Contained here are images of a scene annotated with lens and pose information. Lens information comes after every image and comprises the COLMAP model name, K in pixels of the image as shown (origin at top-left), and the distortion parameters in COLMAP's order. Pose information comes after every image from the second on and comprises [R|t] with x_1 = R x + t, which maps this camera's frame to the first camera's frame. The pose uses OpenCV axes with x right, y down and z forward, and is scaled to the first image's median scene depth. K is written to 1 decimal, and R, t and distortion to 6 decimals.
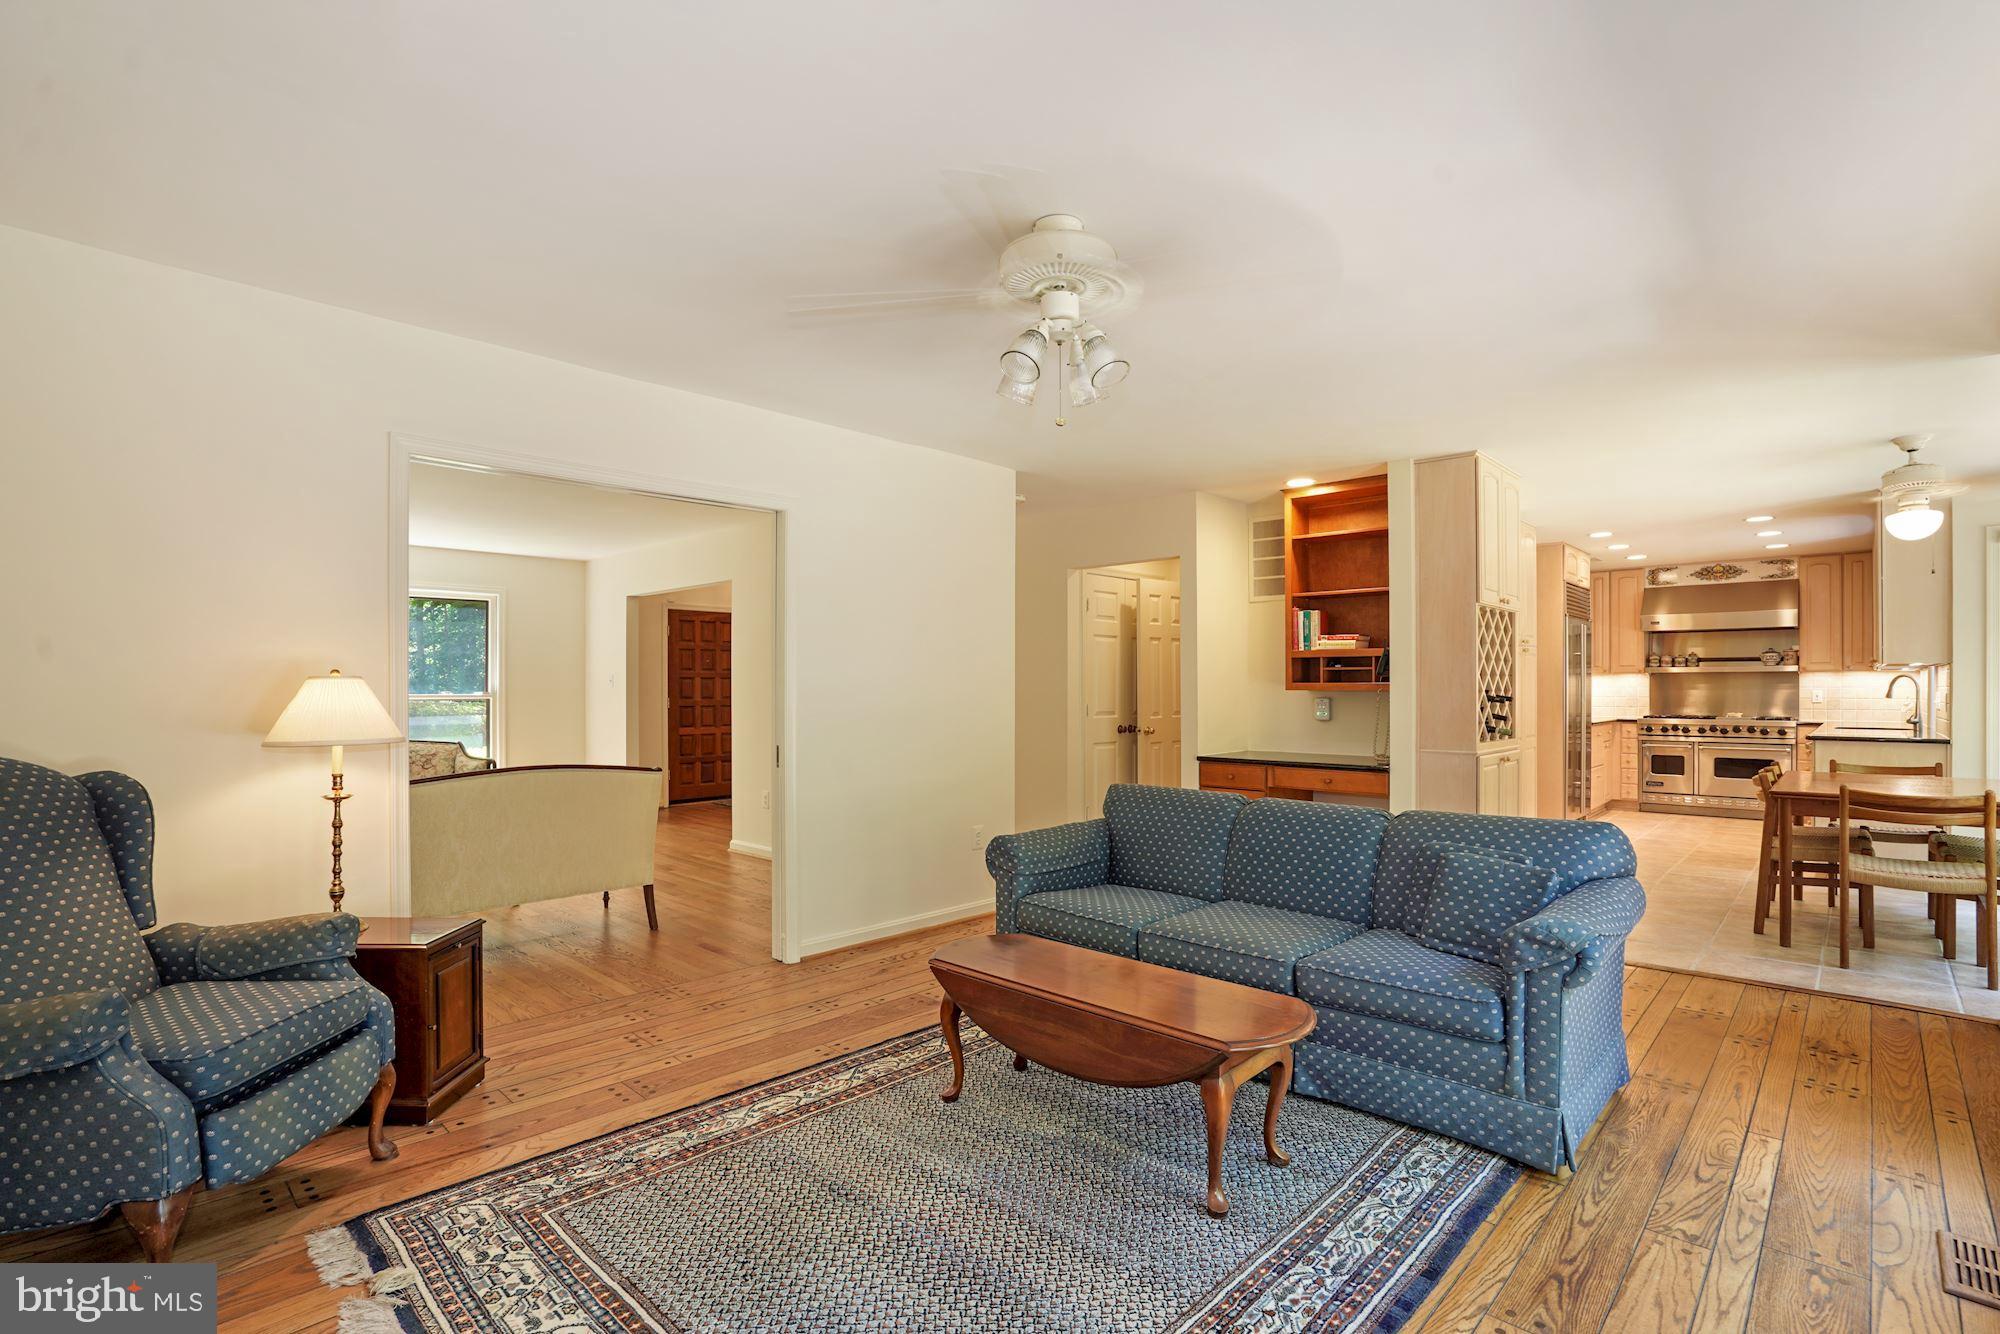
lens RADIAL K [[931.1, 0, 1003.7], [0, 931.1, 684.2], [0, 0, 1]] dist [-0.031388, 0.003697]
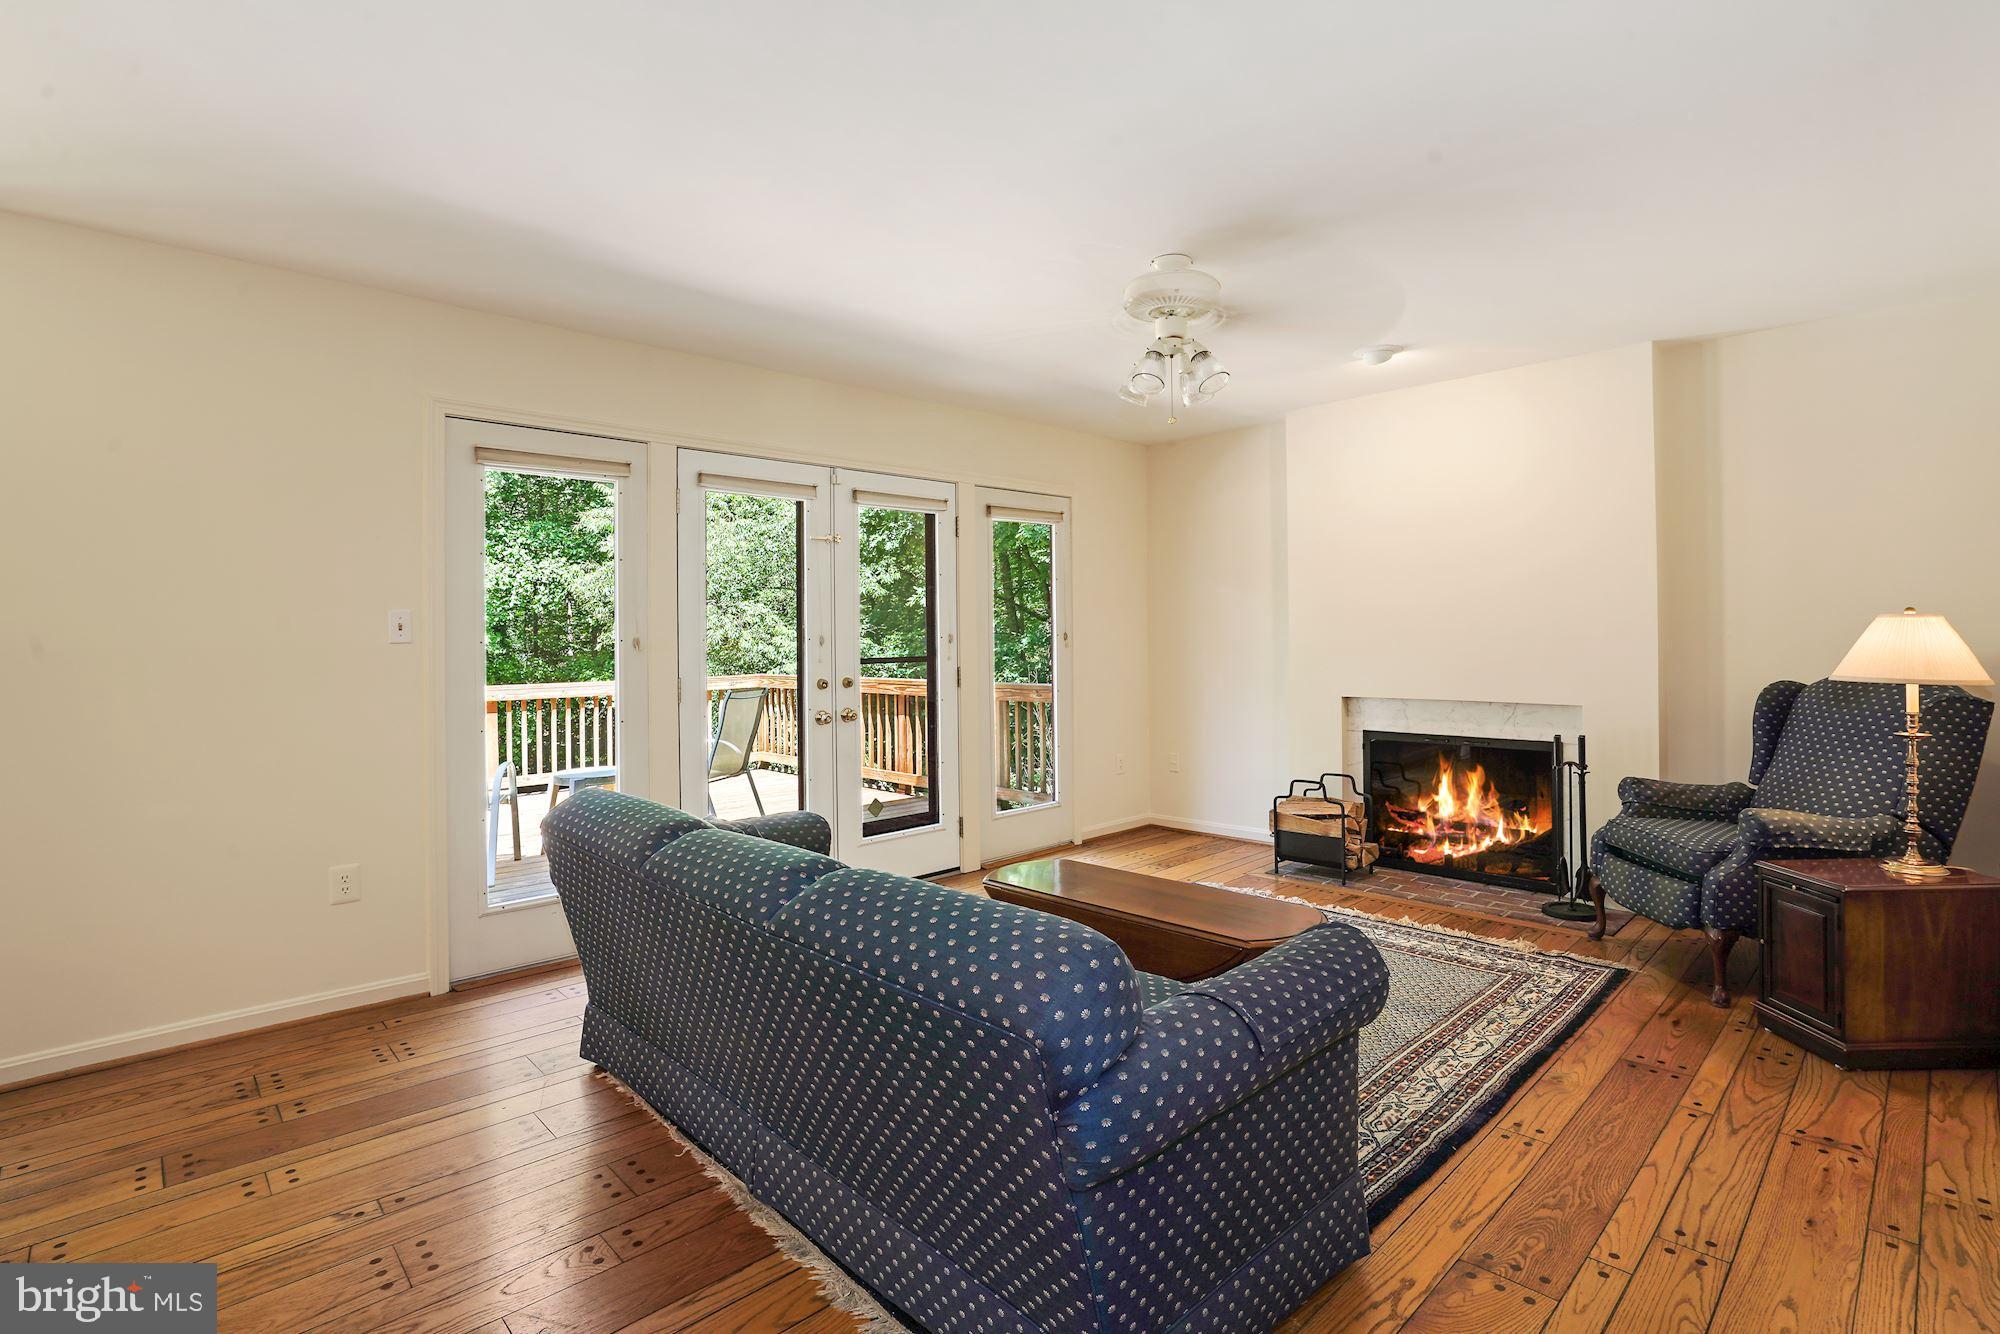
lens RADIAL K [[931.1, 0, 997.5], [0, 931.1, 654.4], [0, 0, 1]] dist [-0.031388, 0.003697]
pose [[-0.998465, 0.012286, 0.054015, 0.130694], [0.012666, 0.999897, 0.006689, 0.009665], [-0.053927, 0.007363, -0.998518, 1.267888]]
